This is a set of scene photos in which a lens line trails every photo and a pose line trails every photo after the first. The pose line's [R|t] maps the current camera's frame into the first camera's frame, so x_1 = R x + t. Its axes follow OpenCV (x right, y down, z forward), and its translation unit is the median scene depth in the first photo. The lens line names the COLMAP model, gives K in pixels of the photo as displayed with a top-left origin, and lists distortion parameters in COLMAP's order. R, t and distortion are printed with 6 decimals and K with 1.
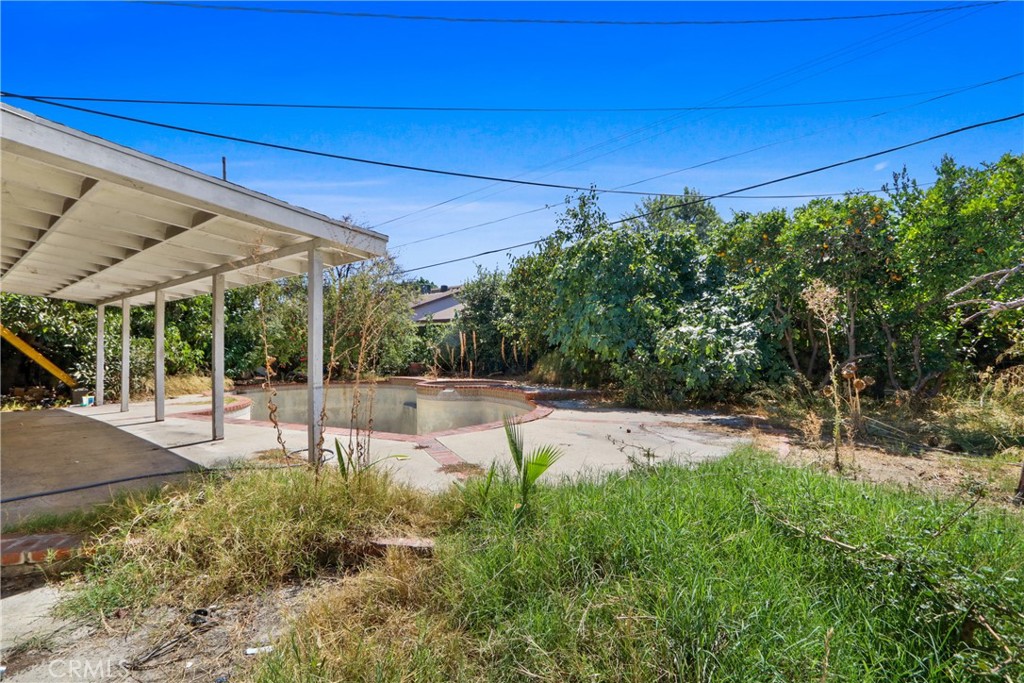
lens RADIAL K [[476.6, 0, 507.0], [0, 476.6, 343.6], [0, 0, 1]] dist [-0.017209, 0.001641]
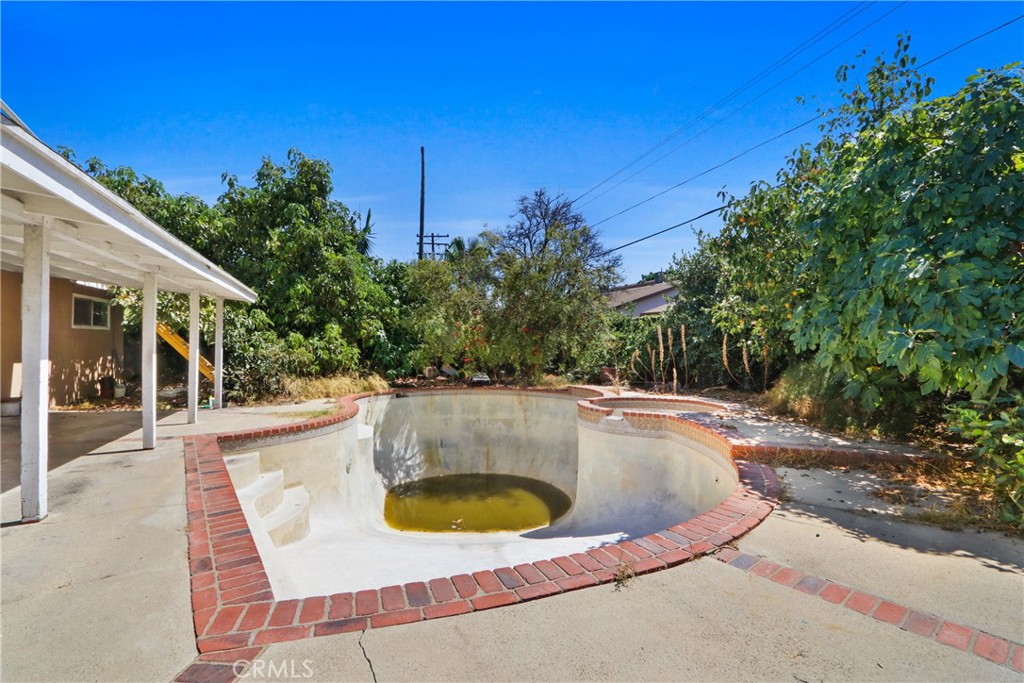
lens RADIAL K [[476.6, 0, 515.2], [0, 476.6, 345.2], [0, 0, 1]] dist [-0.017209, 0.001641]
pose [[0.870621, 0.012704, -0.491791, 0.072903], [-0.006361, 0.999874, 0.014567, -0.007322], [0.491914, -0.009554, 0.870592, 0.366927]]
